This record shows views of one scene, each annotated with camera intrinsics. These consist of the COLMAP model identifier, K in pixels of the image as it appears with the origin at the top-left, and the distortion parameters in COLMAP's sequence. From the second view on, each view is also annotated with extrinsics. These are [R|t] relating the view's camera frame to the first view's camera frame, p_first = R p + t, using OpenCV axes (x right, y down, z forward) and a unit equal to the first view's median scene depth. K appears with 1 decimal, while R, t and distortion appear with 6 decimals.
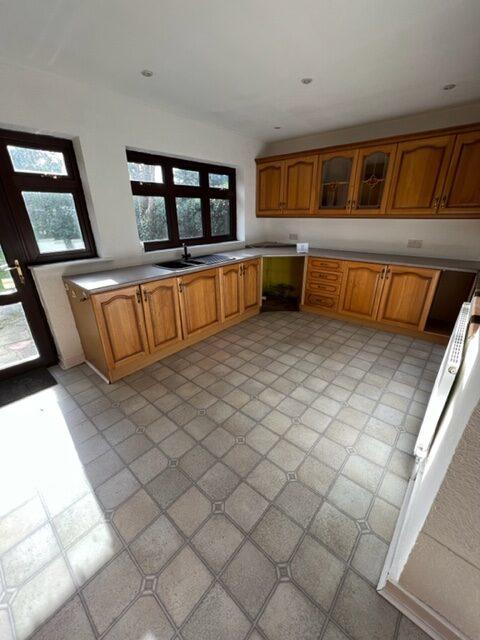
lens RADIAL K [[257.5, 0, 241.4], [0, 257.5, 319.1], [0, 0, 1]] dist [-0.010663, -0.000246]
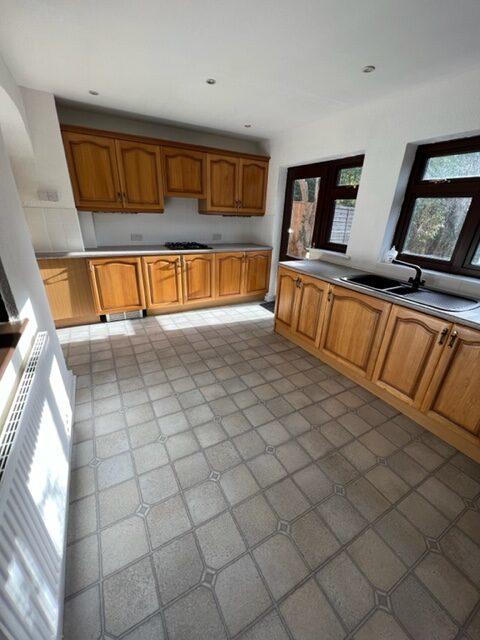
lens RADIAL K [[257.5, 0, 240.7], [0, 257.5, 321.7], [0, 0, 1]] dist [-0.010663, -0.000246]
pose [[-0.341966, 0.369199, -0.864148, 0.769423], [-0.394688, 0.778114, 0.488630, -0.409955], [0.852807, 0.508164, -0.120371, 0.962573]]
